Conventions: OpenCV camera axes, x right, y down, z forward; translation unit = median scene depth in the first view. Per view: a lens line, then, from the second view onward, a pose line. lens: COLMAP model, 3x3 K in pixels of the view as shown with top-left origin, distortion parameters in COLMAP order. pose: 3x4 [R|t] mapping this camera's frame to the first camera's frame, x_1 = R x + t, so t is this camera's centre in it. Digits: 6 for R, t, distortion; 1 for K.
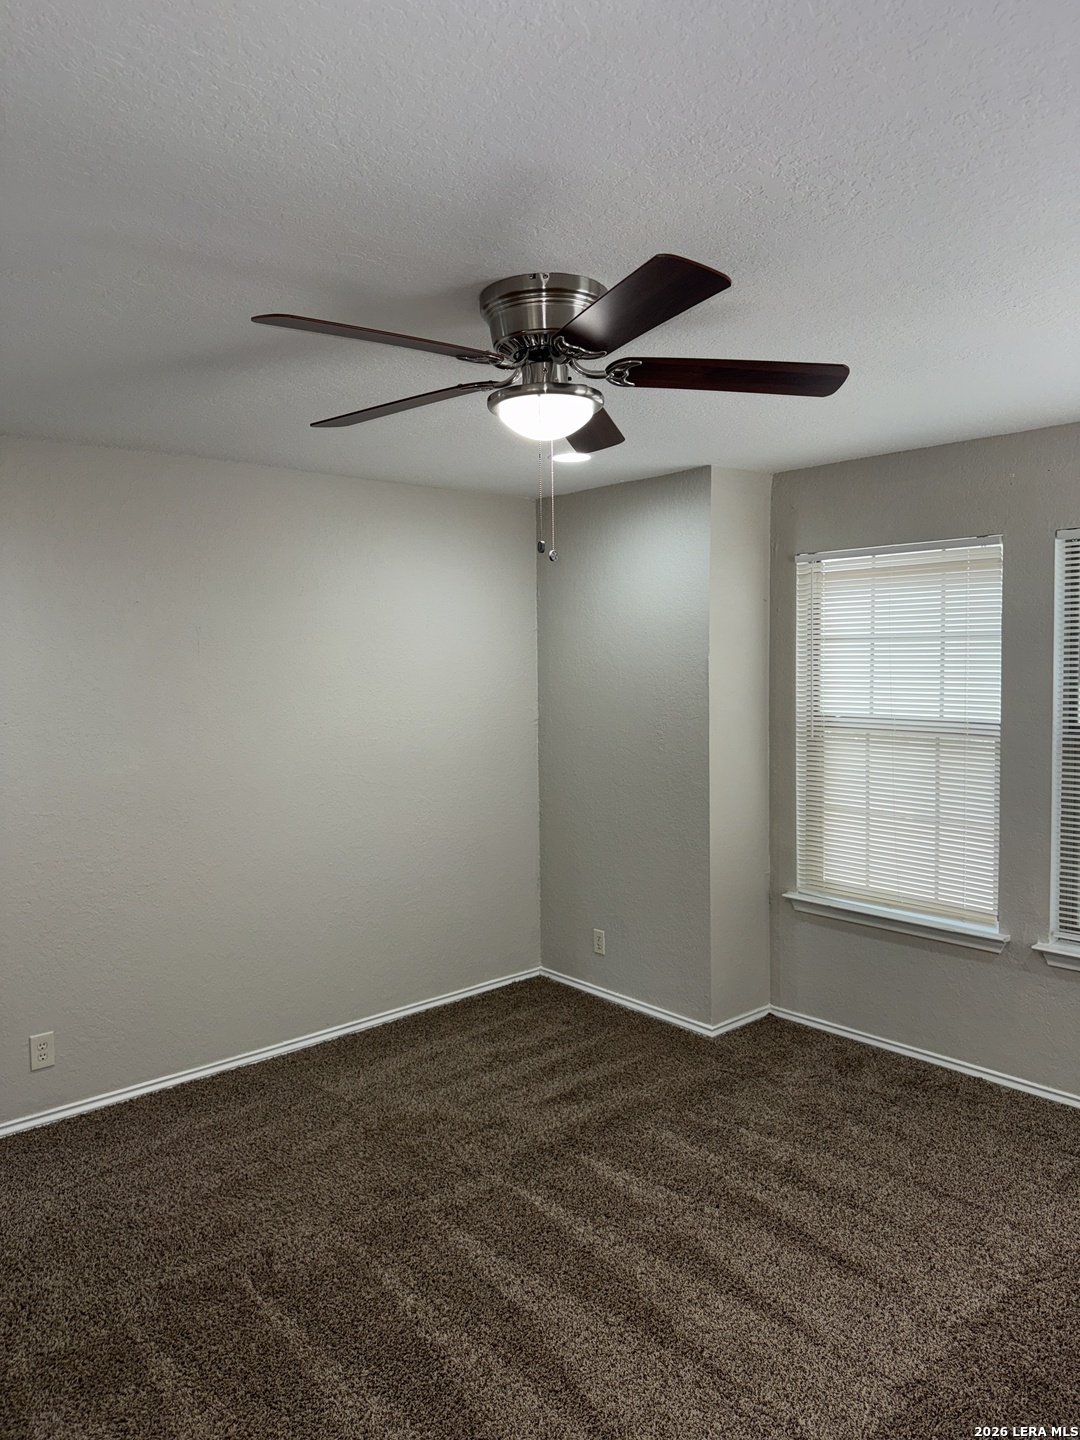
lens RADIAL K [[1021.0, 0, 538.4], [0, 1021.0, 718.4], [0, 0, 1]] dist [0.036312, -0.041926]
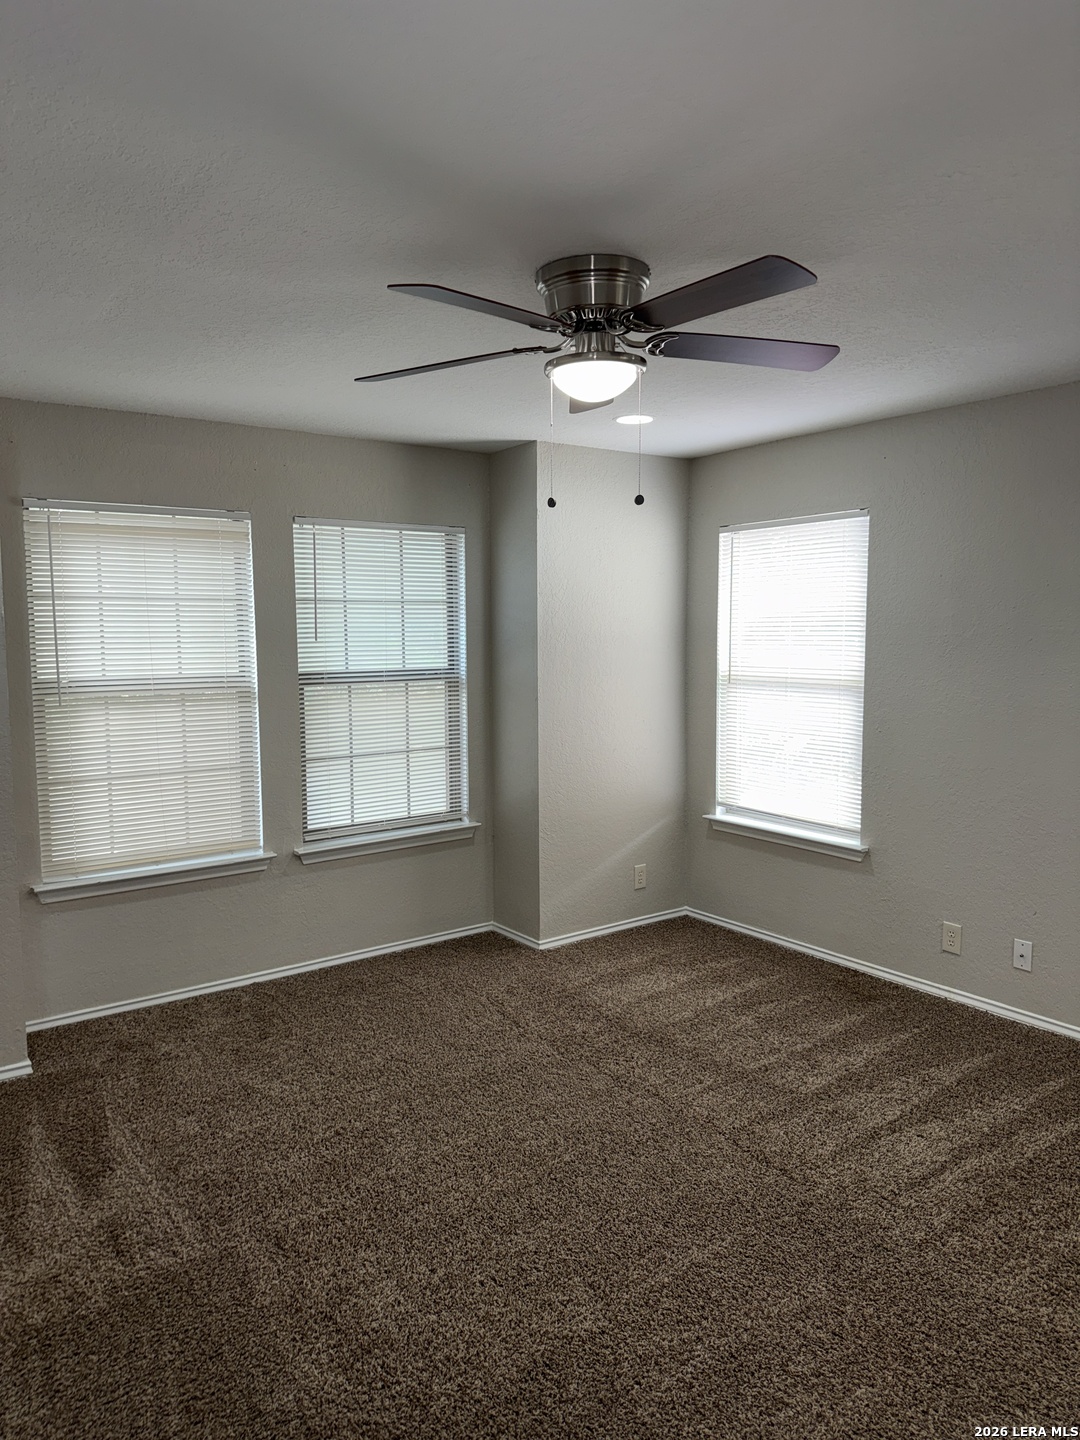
lens RADIAL K [[1021.0, 0, 535.5], [0, 1021.0, 722.2], [0, 0, 1]] dist [0.036312, -0.041926]
pose [[0.089599, -0.073078, 0.993293, -0.648844], [0.070989, 0.995237, 0.066818, 0.003230], [-0.993445, 0.064526, 0.094359, 0.542787]]
